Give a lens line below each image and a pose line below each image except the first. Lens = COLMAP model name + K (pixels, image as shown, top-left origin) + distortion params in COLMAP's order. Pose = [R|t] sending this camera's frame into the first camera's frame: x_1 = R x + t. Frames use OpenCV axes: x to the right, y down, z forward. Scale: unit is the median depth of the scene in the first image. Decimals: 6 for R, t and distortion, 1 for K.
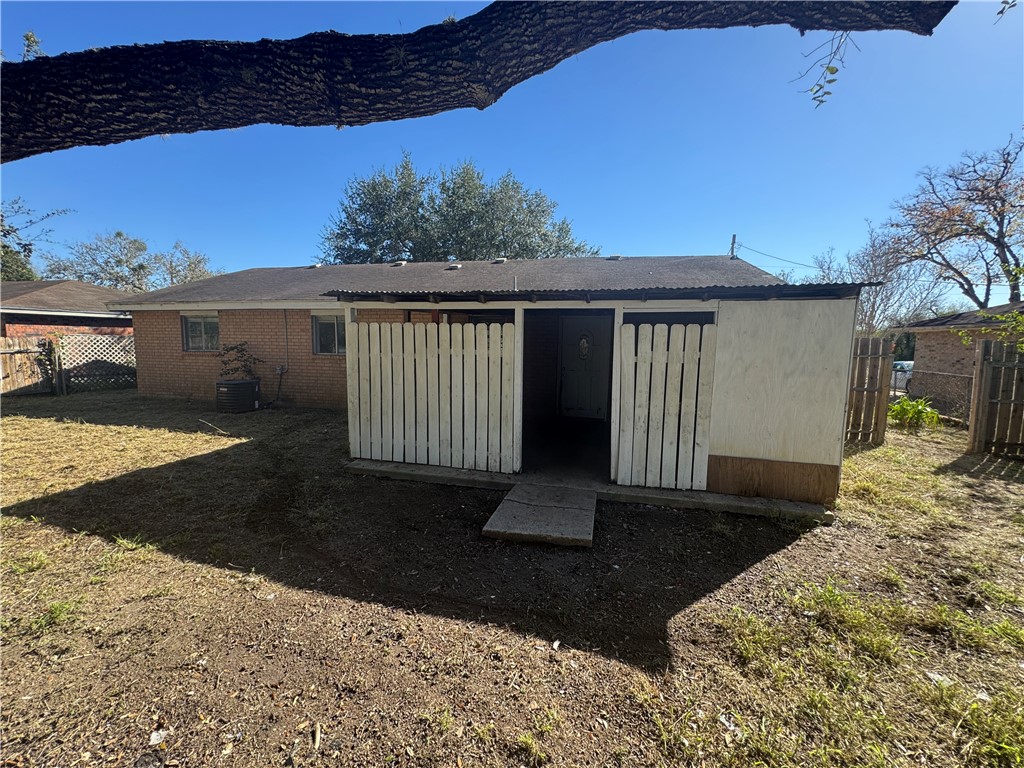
lens RADIAL K [[412.1, 0, 511.5], [0, 412.1, 383.5], [0, 0, 1]] dist [-0.001784, -0.001265]
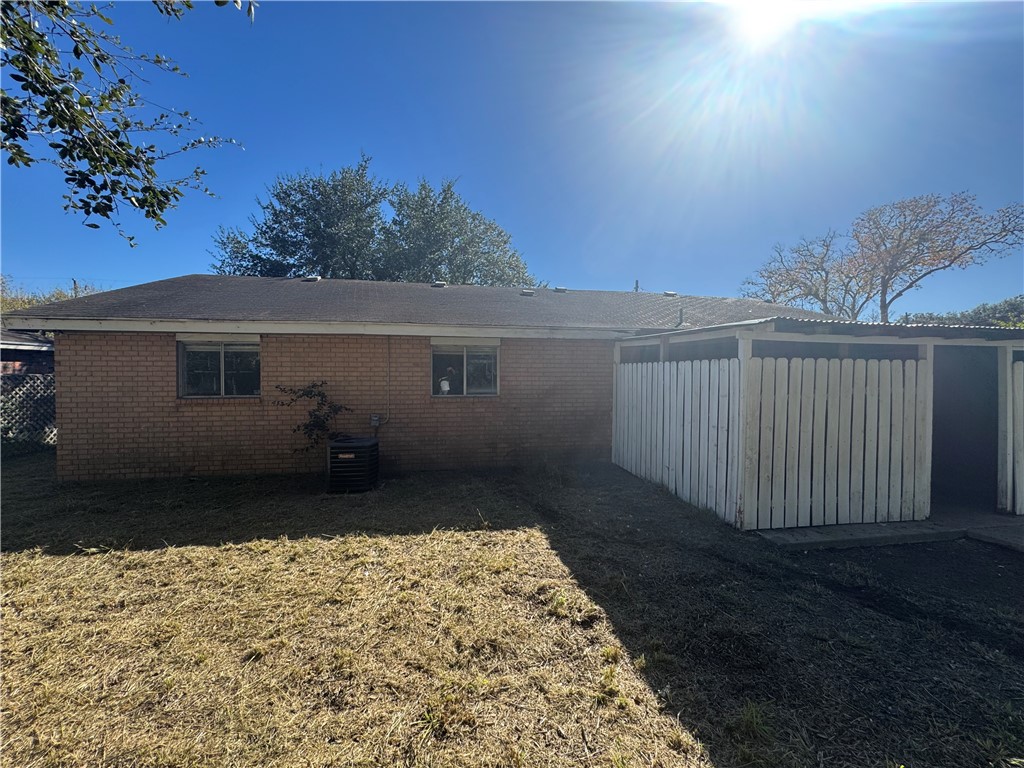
lens RADIAL K [[412.1, 0, 511.5], [0, 412.1, 378.8], [0, 0, 1]] dist [-0.001784, -0.001265]
pose [[0.916256, -0.017219, 0.400224, -1.128569], [0.050361, 0.996101, -0.072437, -0.072984], [-0.397416, 0.086526, 0.913550, 0.457187]]
